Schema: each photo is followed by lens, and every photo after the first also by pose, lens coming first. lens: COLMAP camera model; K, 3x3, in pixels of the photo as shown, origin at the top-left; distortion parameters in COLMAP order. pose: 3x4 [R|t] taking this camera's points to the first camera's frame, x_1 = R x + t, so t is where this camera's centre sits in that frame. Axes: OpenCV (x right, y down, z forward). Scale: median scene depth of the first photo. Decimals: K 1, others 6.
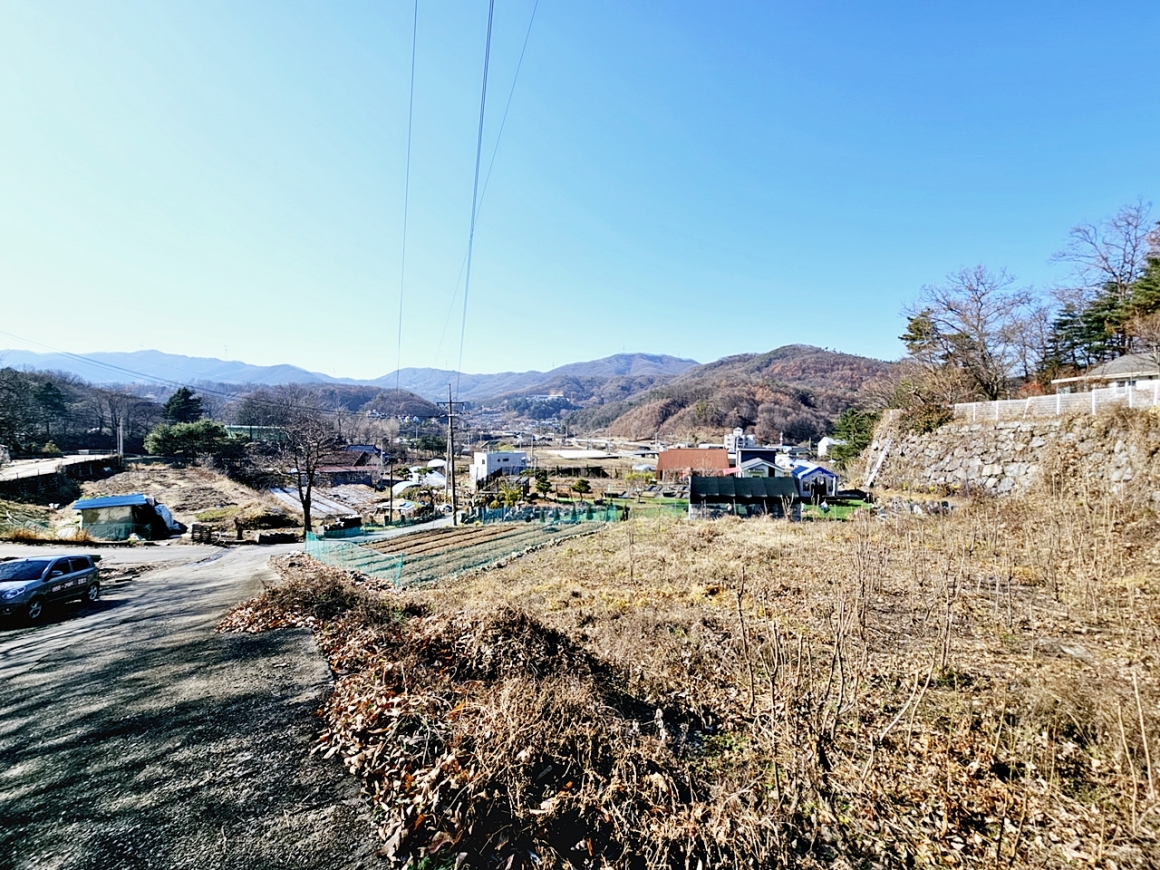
lens RADIAL K [[473.2, 0, 580.9], [0, 473.2, 435.1], [0, 0, 1]] dist [-0.002873, 0.001439]
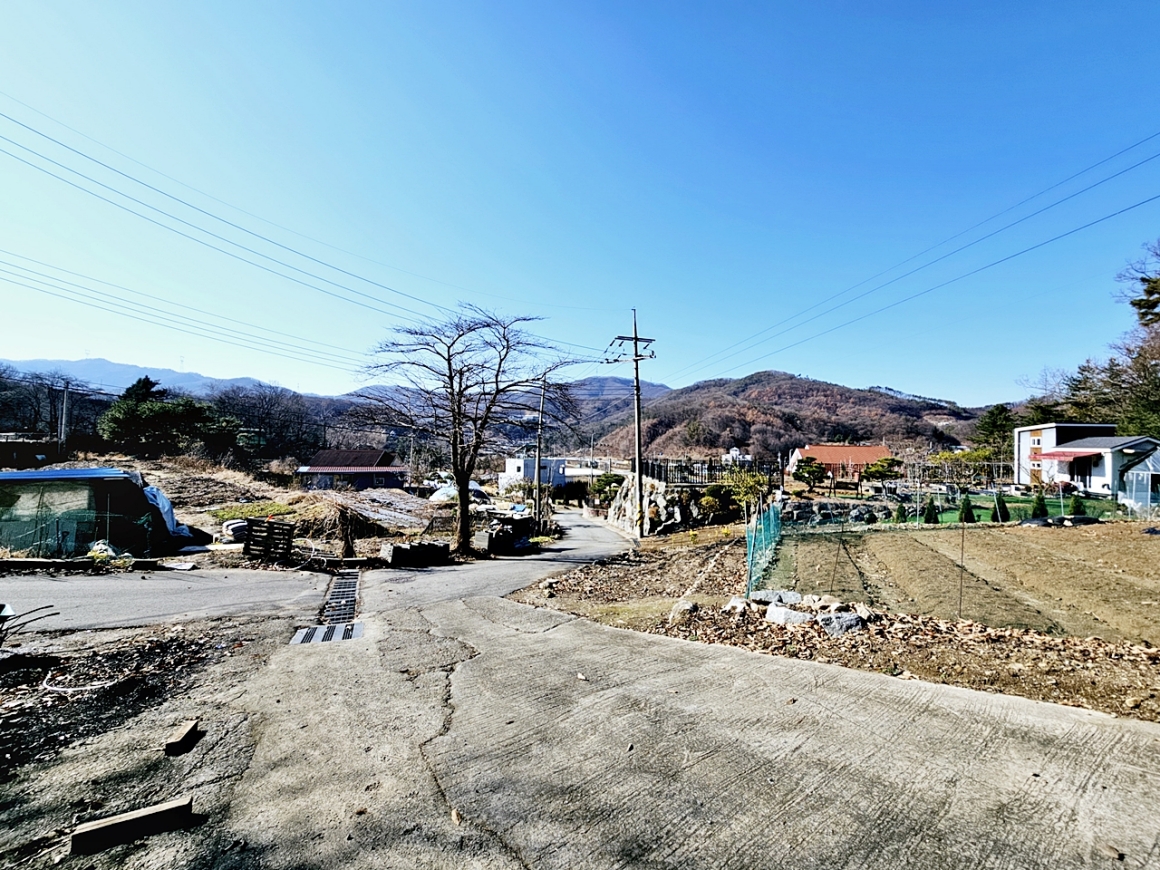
lens RADIAL K [[473.2, 0, 580.2], [0, 473.2, 433.3], [0, 0, 1]] dist [-0.002873, 0.001439]
pose [[0.997796, 0.019611, 0.063400, -0.209012], [-0.016284, 0.998484, -0.052572, 0.048744], [-0.064335, 0.051423, 0.996603, 0.208601]]
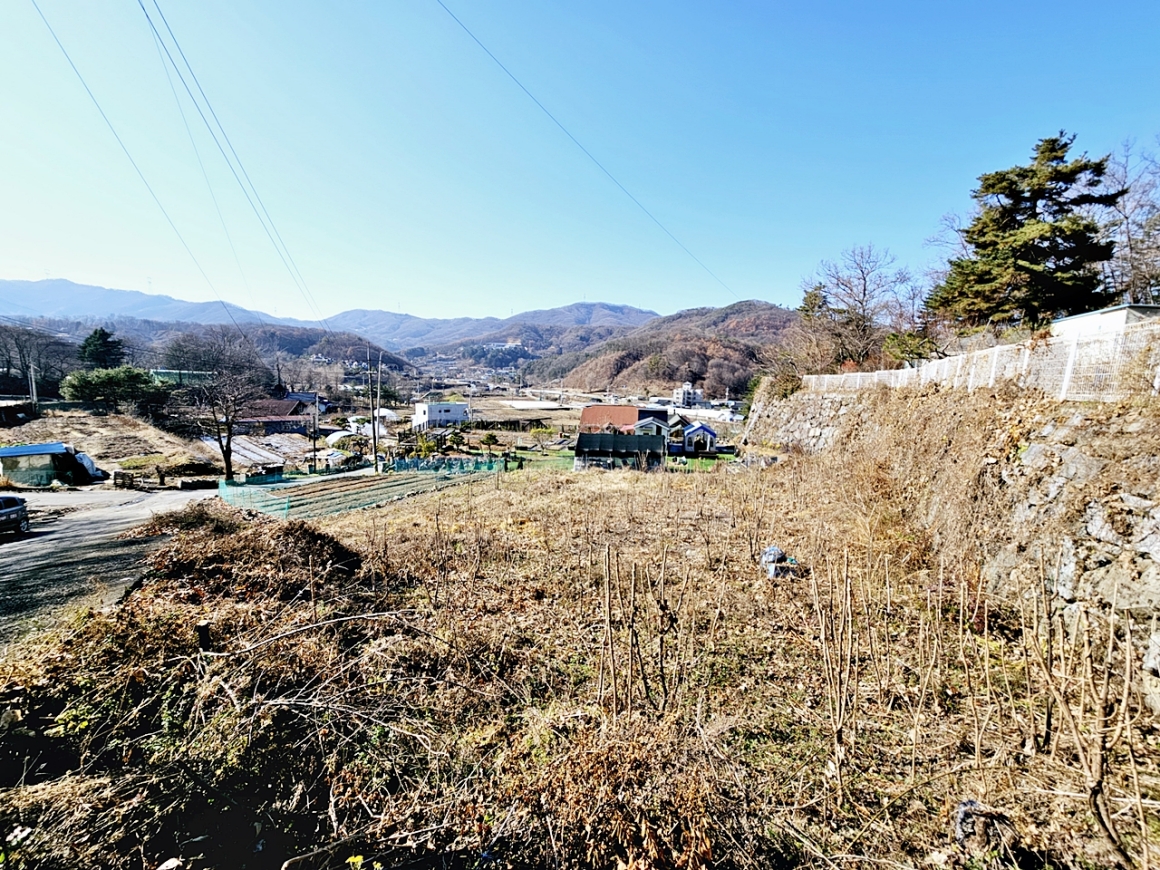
lens RADIAL K [[473.2, 0, 580.6], [0, 473.2, 433.0], [0, 0, 1]] dist [-0.002873, 0.001439]
pose [[0.996195, 0.013367, 0.086118, 0.058460], [-0.021969, 0.994771, 0.099736, -0.012095], [-0.084335, -0.101249, 0.991280, -0.061094]]
